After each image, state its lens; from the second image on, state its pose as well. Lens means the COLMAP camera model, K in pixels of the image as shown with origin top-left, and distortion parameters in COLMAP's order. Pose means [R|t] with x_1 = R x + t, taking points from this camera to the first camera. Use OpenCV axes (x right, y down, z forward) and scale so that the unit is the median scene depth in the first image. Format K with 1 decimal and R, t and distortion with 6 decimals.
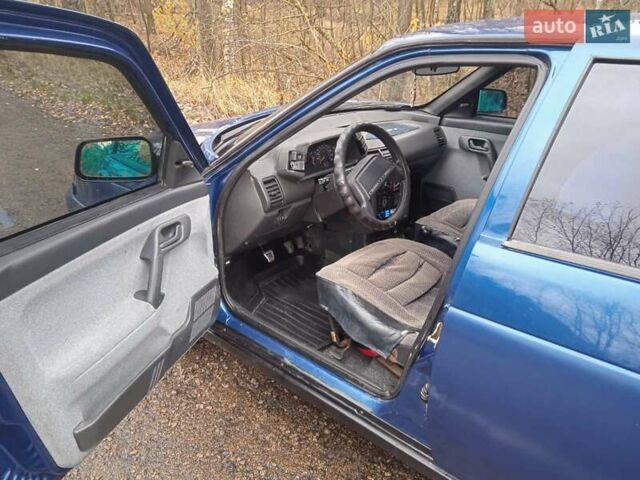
lens RADIAL K [[550.6, 0, 320.7], [0, 550.6, 258.0], [0, 0, 1]] dist [0.080263, -0.108213]
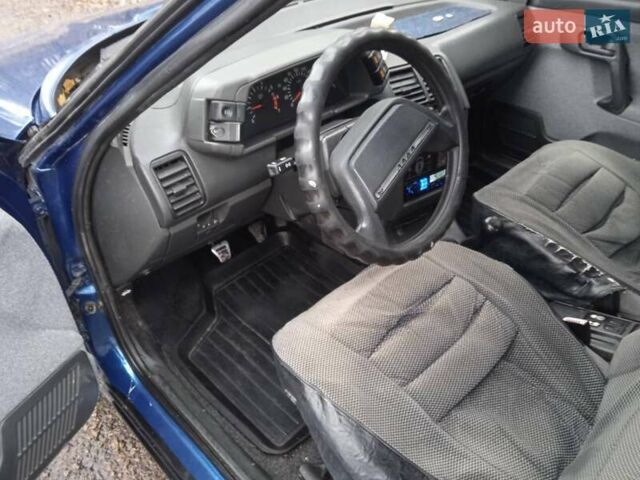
lens RADIAL K [[550.6, 0, 320.7], [0, 550.6, 258.0], [0, 0, 1]] dist [0.080263, -0.108213]
pose [[0.996372, 0.025222, -0.081280, 0.077346], [-0.005377, 0.971823, 0.235651, -0.169799], [0.084934, -0.234359, 0.968433, 0.513360]]
